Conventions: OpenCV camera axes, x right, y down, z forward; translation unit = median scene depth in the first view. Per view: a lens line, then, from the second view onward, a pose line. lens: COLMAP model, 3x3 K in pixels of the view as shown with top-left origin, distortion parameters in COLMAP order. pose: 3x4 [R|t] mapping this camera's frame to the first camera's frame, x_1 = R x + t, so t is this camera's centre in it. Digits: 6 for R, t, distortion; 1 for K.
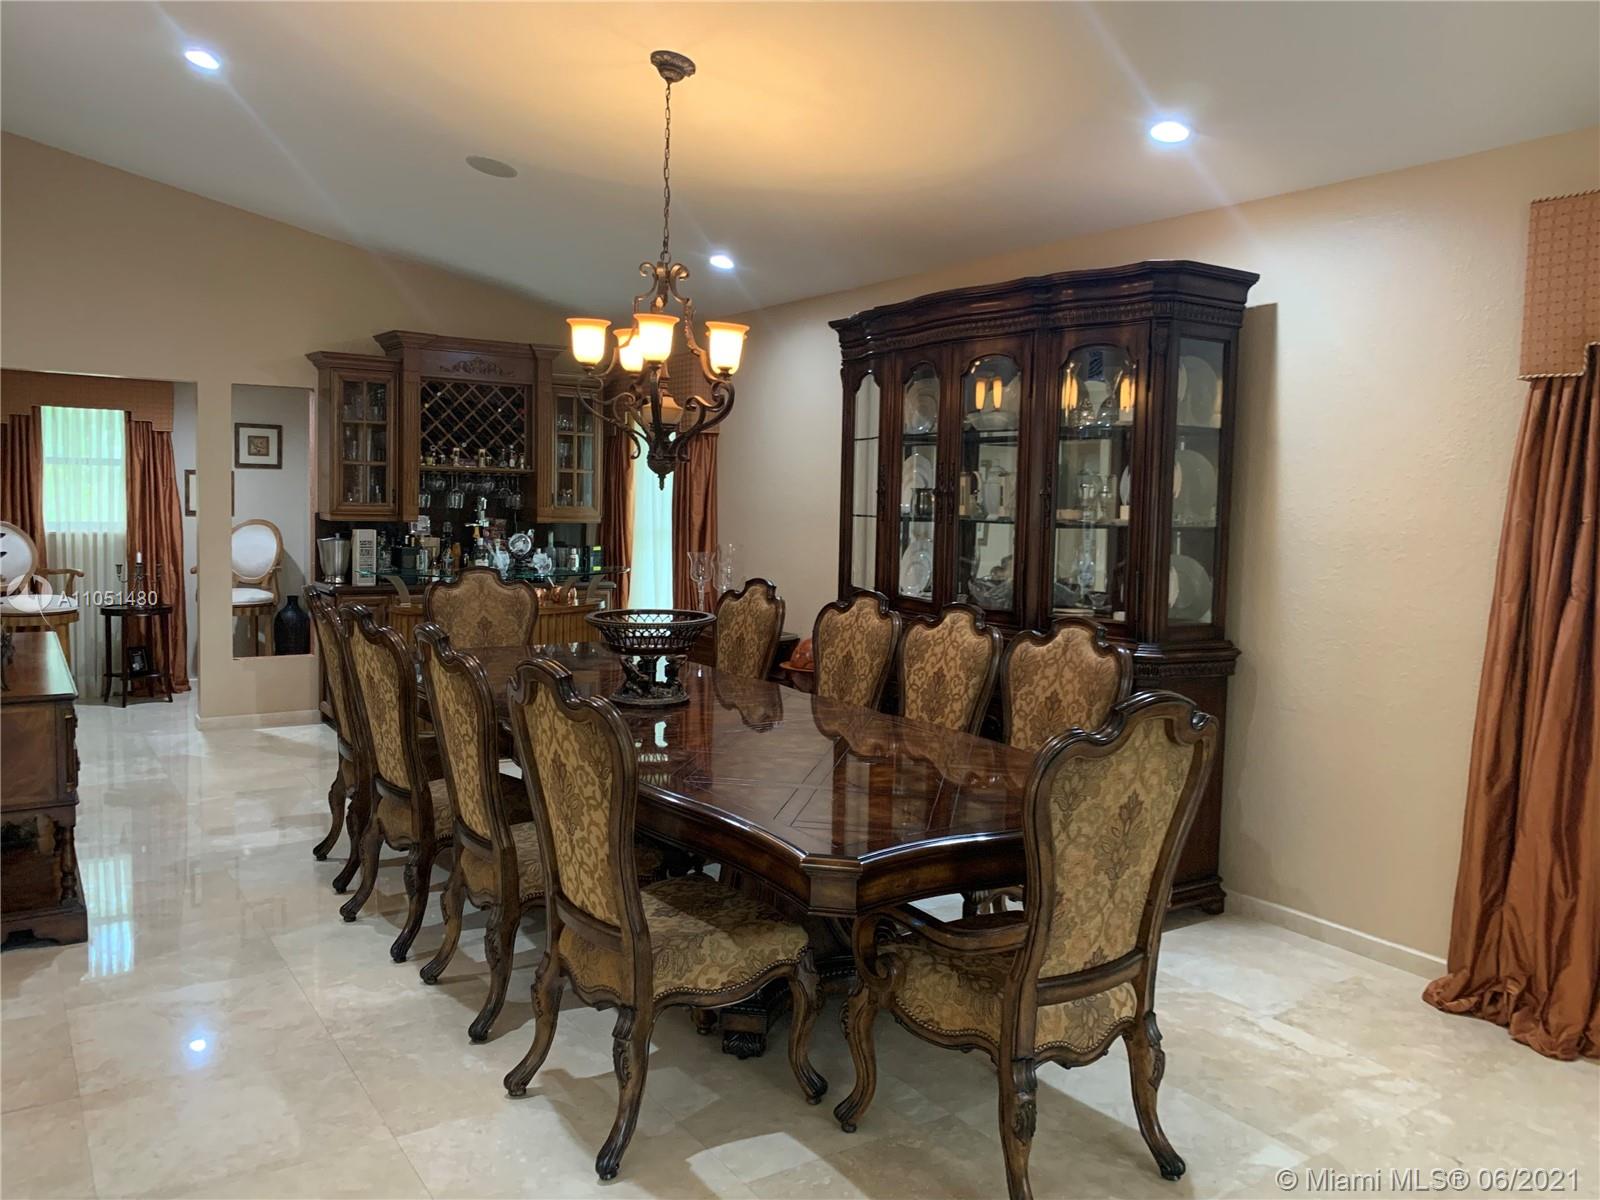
lens RADIAL K [[1224.2, 0, 802.4], [0, 1224.2, 593.2], [0, 0, 1]] dist [0.042836, -0.051469]
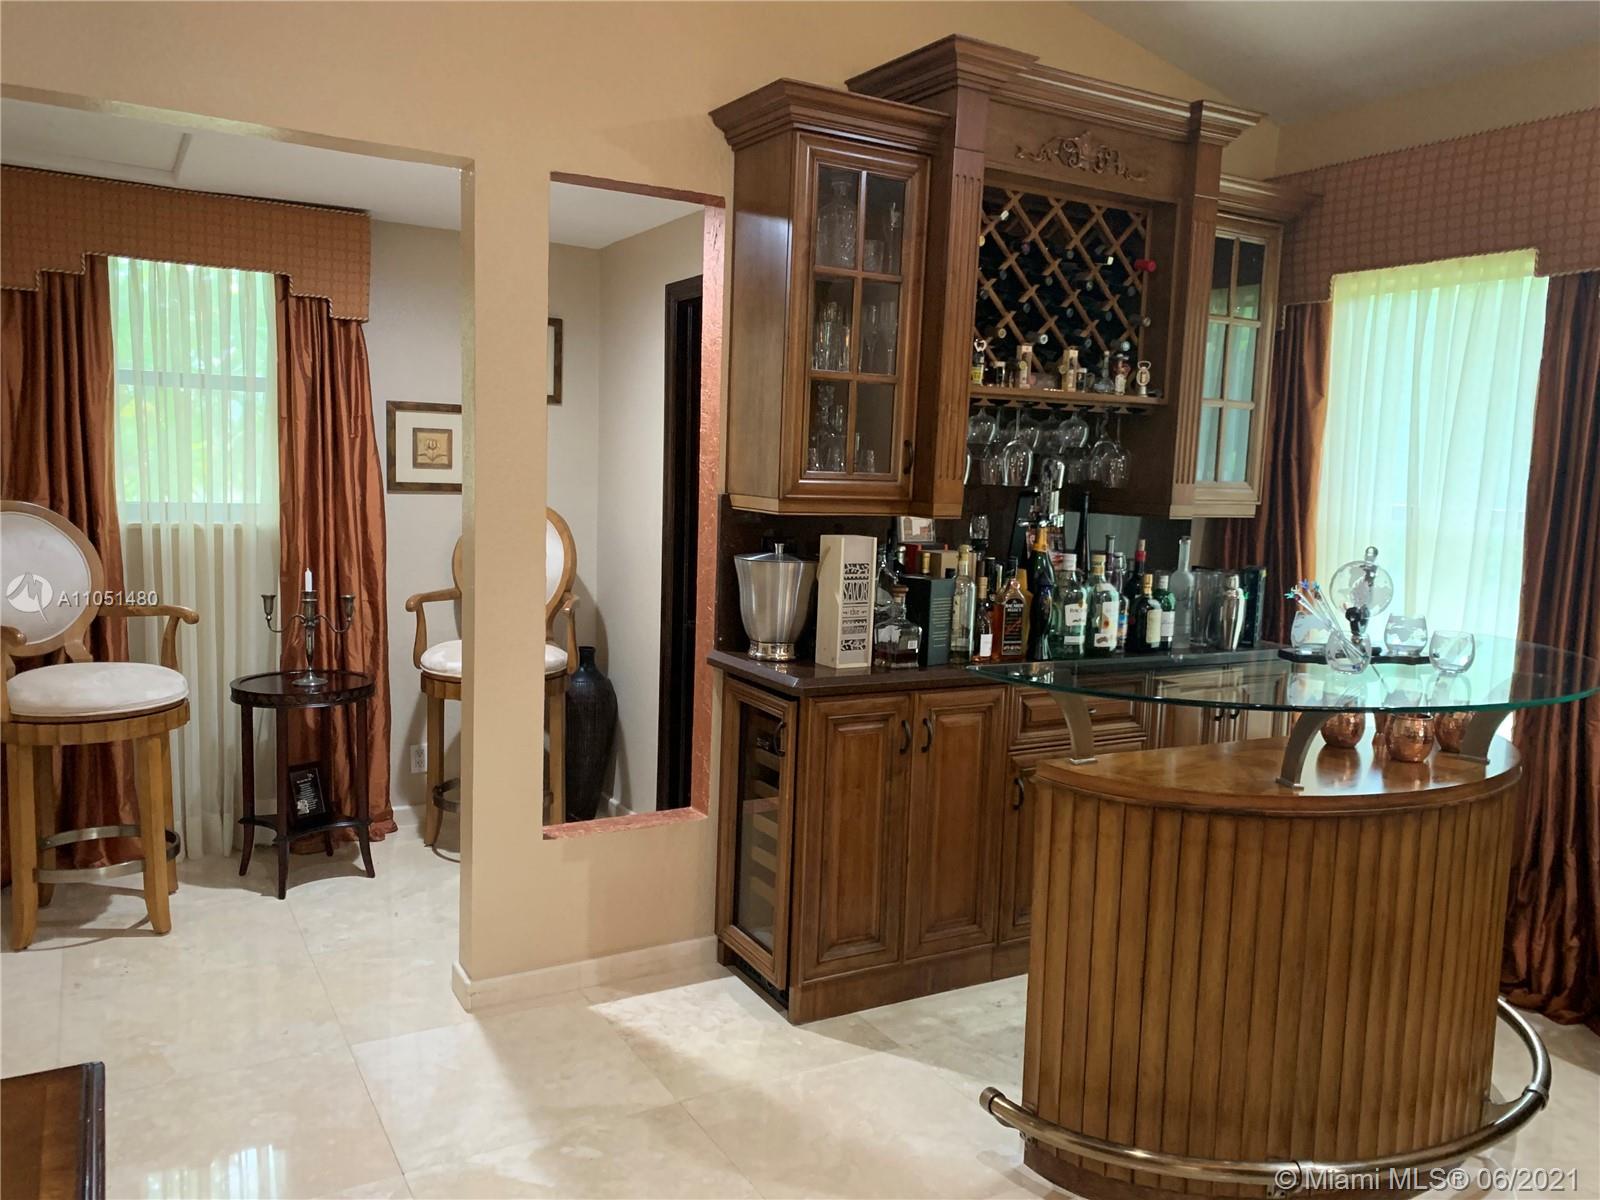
lens RADIAL K [[1224.2, 0, 801.2], [0, 1224.2, 612.3], [0, 0, 1]] dist [0.042836, -0.051469]
pose [[0.998023, 0.016728, -0.060577, -0.322454], [-0.014169, 0.998999, 0.042424, -0.040361], [0.061226, -0.041482, 0.997262, 0.542426]]
